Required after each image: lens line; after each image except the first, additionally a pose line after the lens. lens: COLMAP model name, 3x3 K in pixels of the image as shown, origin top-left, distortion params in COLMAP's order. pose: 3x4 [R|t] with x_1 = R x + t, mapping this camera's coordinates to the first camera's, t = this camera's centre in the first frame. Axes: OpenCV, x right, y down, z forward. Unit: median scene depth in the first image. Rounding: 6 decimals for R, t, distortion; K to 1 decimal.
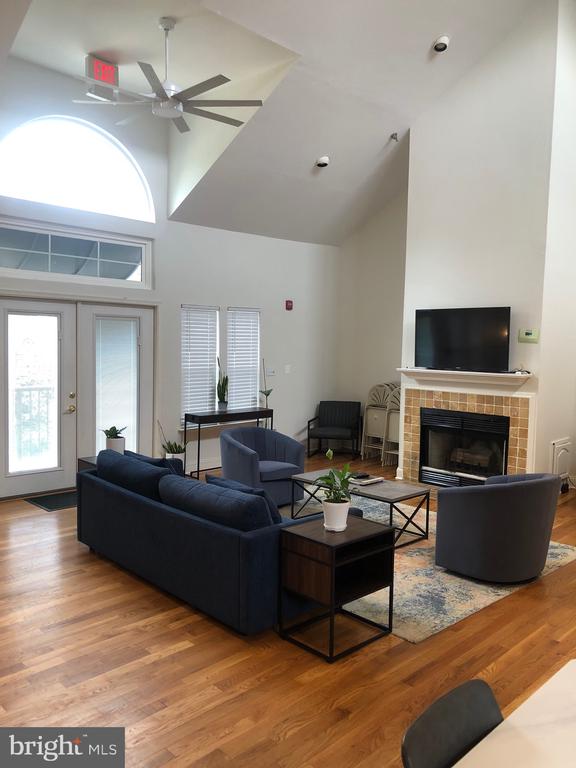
lens RADIAL K [[623.0, 0, 293.9], [0, 623.0, 385.7], [0, 0, 1]] dist [0.043982, -0.032510]
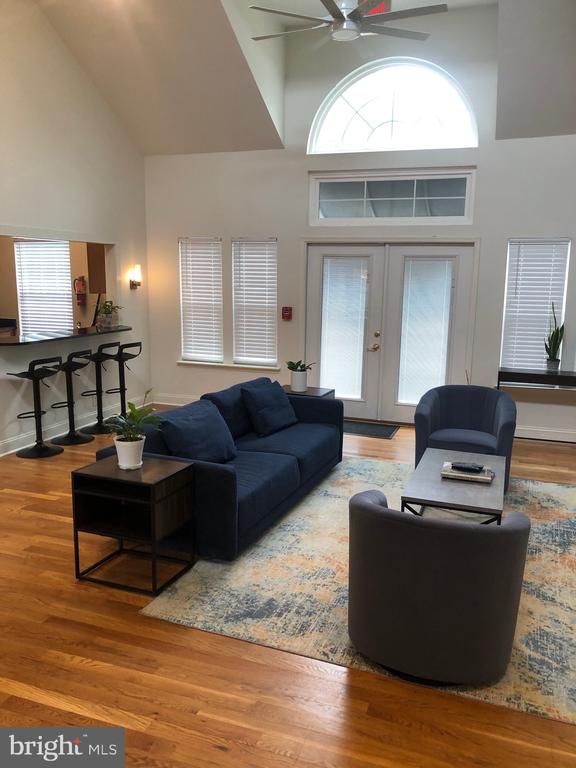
lens RADIAL K [[623.0, 0, 286.3], [0, 623.0, 383.4], [0, 0, 1]] dist [0.043982, -0.032510]
pose [[0.419368, 0.141044, -0.896793, 0.526977], [-0.068343, 0.989959, 0.123737, -0.022123], [0.905240, 0.009398, 0.424796, 0.405088]]
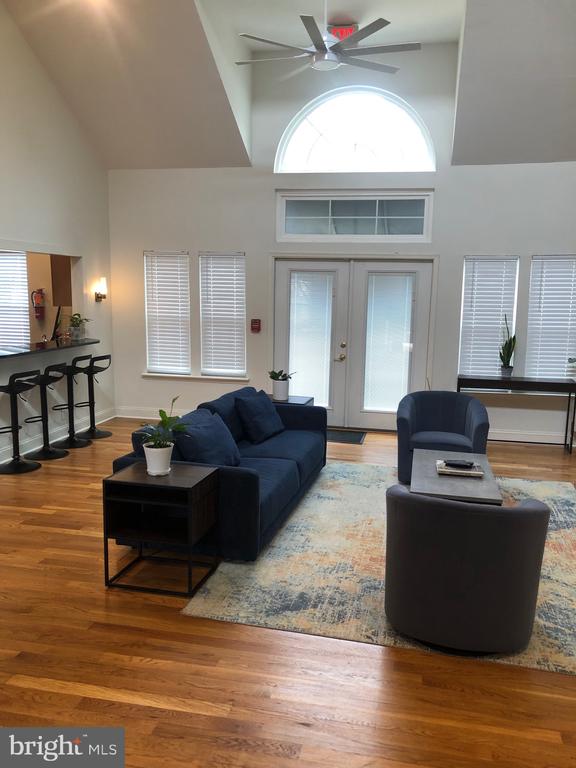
lens RADIAL K [[623.0, 0, 295.5], [0, 623.0, 381.4], [0, 0, 1]] dist [0.043982, -0.032510]
pose [[0.543304, 0.111106, -0.832151, 0.515883], [-0.065207, 0.993794, 0.090115, -0.014408], [0.837000, 0.005303, 0.547178, 0.317382]]
